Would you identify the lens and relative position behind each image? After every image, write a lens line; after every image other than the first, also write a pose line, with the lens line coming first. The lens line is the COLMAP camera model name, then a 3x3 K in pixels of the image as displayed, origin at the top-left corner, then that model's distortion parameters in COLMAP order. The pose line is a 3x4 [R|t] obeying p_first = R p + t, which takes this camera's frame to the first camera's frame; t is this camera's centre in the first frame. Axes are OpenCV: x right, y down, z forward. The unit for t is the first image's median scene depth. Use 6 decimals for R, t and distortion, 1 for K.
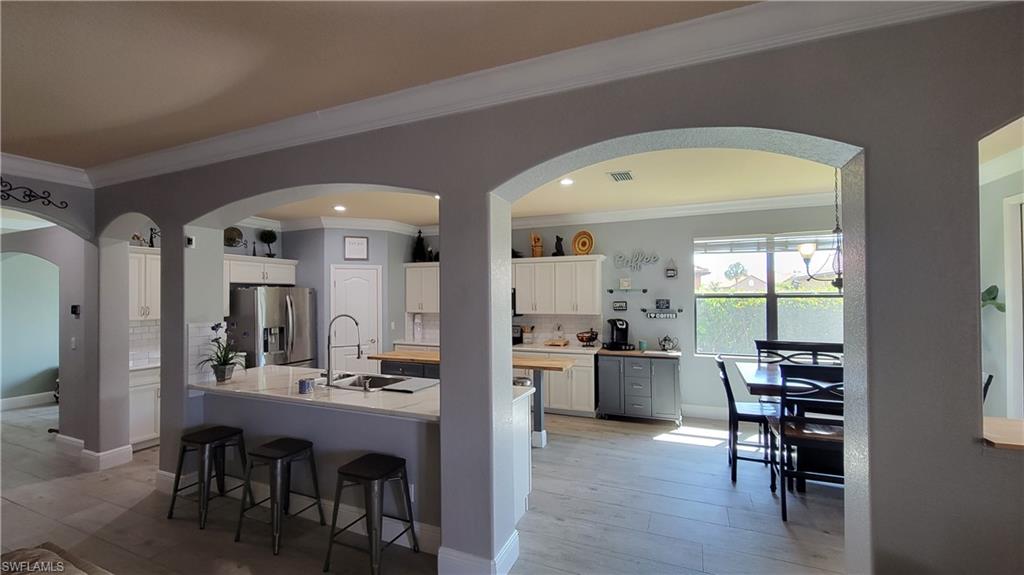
lens RADIAL K [[417.9, 0, 508.9], [0, 417.9, 292.4], [0, 0, 1]] dist [-0.001925, 0.000068]
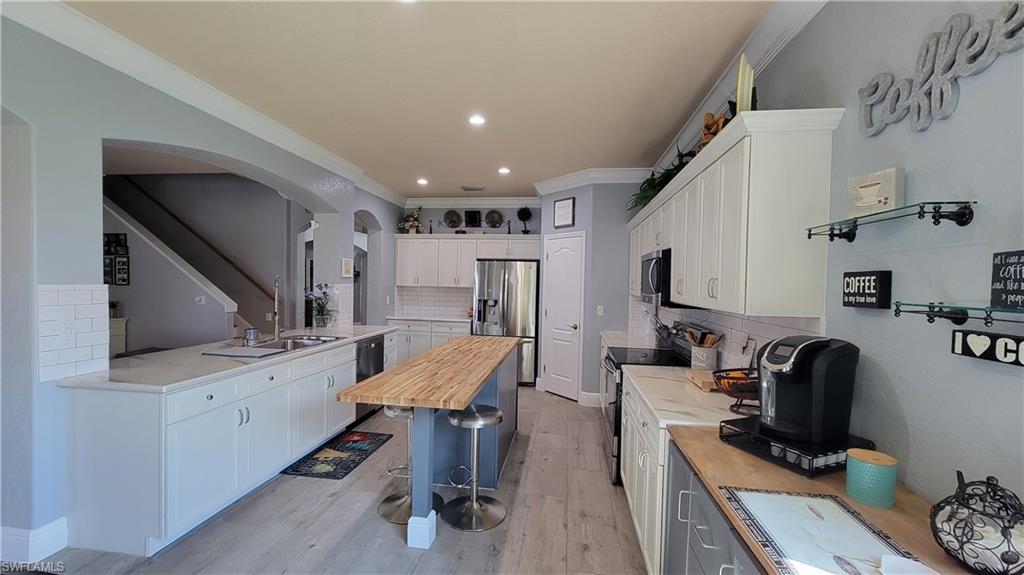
lens RADIAL K [[417.9, 0, 508.9], [0, 417.9, 292.4], [0, 0, 1]] dist [-0.001925, 0.000068]
pose [[0.273626, 0.034448, -0.961219, 0.444508], [-0.007797, 0.999405, 0.033597, 0.027252], [0.961805, -0.001698, 0.273731, 0.729205]]
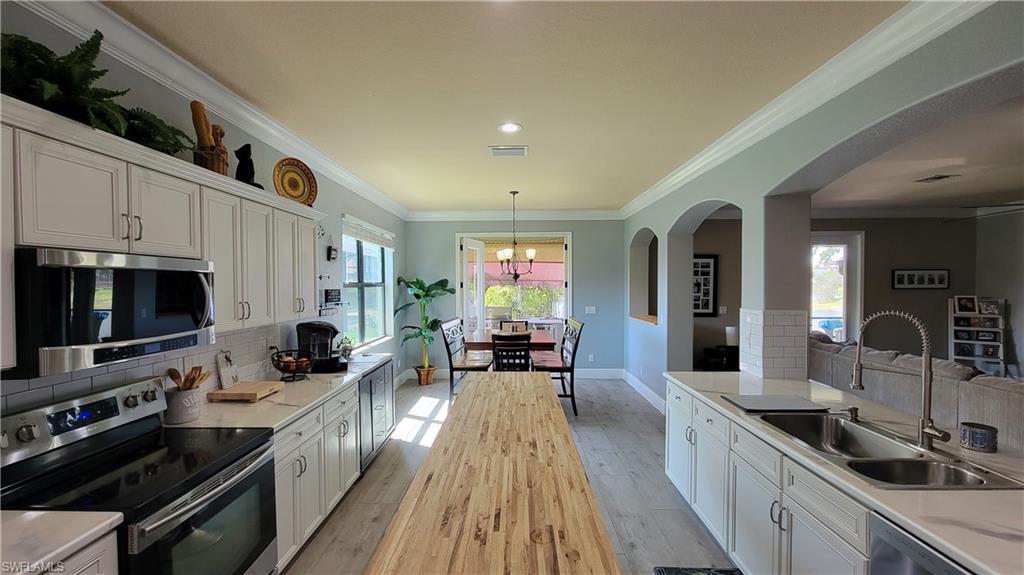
lens RADIAL K [[417.9, 0, 508.9], [0, 417.9, 292.4], [0, 0, 1]] dist [-0.001925, 0.000068]
pose [[-0.379392, -0.009063, 0.925192, -0.405722], [0.001929, 0.999942, 0.010586, 0.014347], [-0.925234, 0.005801, -0.379353, 0.950643]]
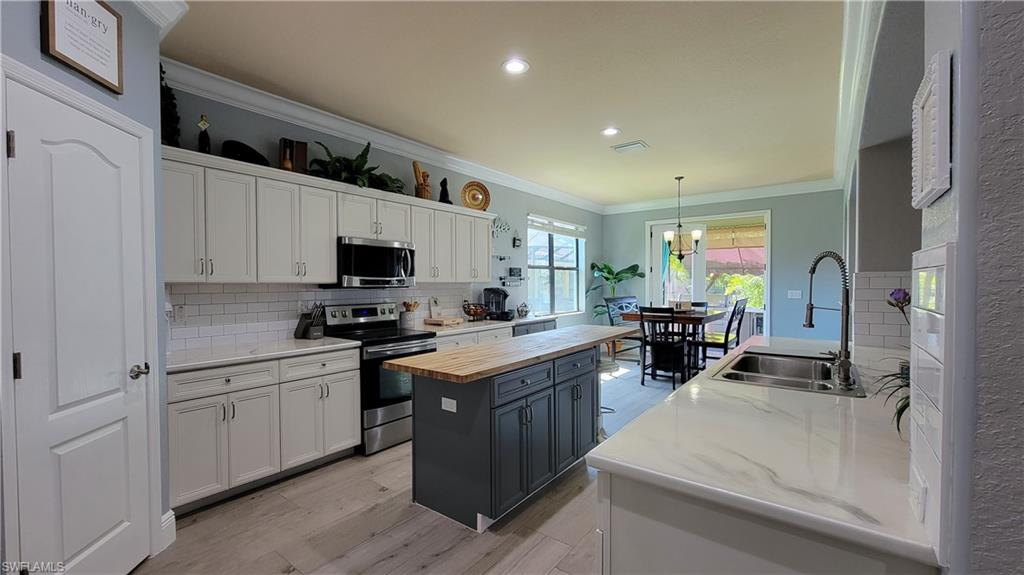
lens RADIAL K [[417.9, 0, 508.9], [0, 417.9, 292.4], [0, 0, 1]] dist [-0.001925, 0.000068]
pose [[0.235131, -0.013748, 0.971867, -0.613141], [-0.002613, 0.999887, 0.014776, 0.059969], [-0.971960, -0.006014, 0.235068, 0.738512]]
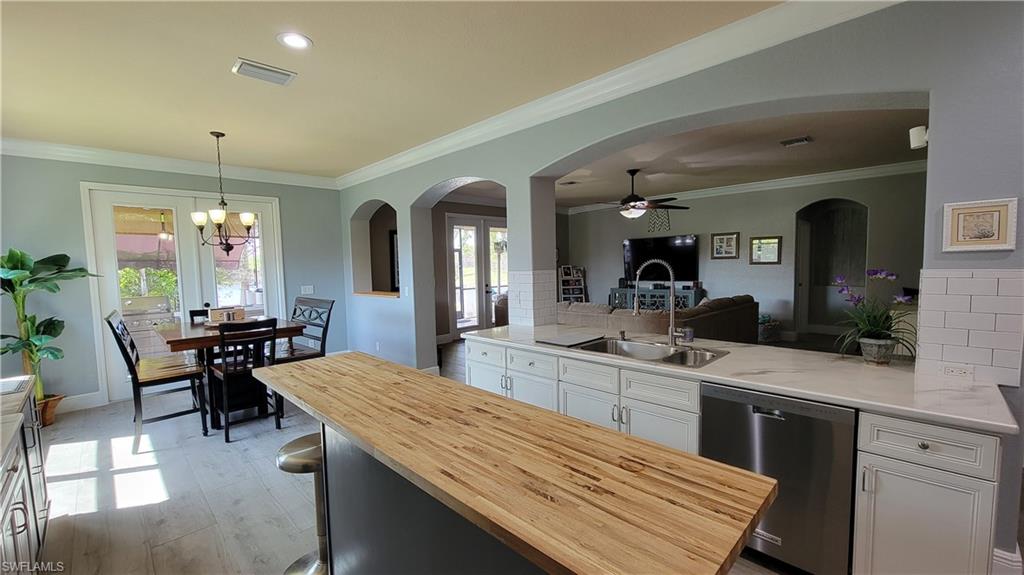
lens RADIAL K [[417.9, 0, 508.9], [0, 417.9, 292.4], [0, 0, 1]] dist [-0.001925, 0.000068]
pose [[-0.927186, 0.004006, 0.374579, -0.248325], [0.029160, 0.997680, 0.061510, 0.035127], [-0.373463, 0.067954, -0.925153, 1.065318]]
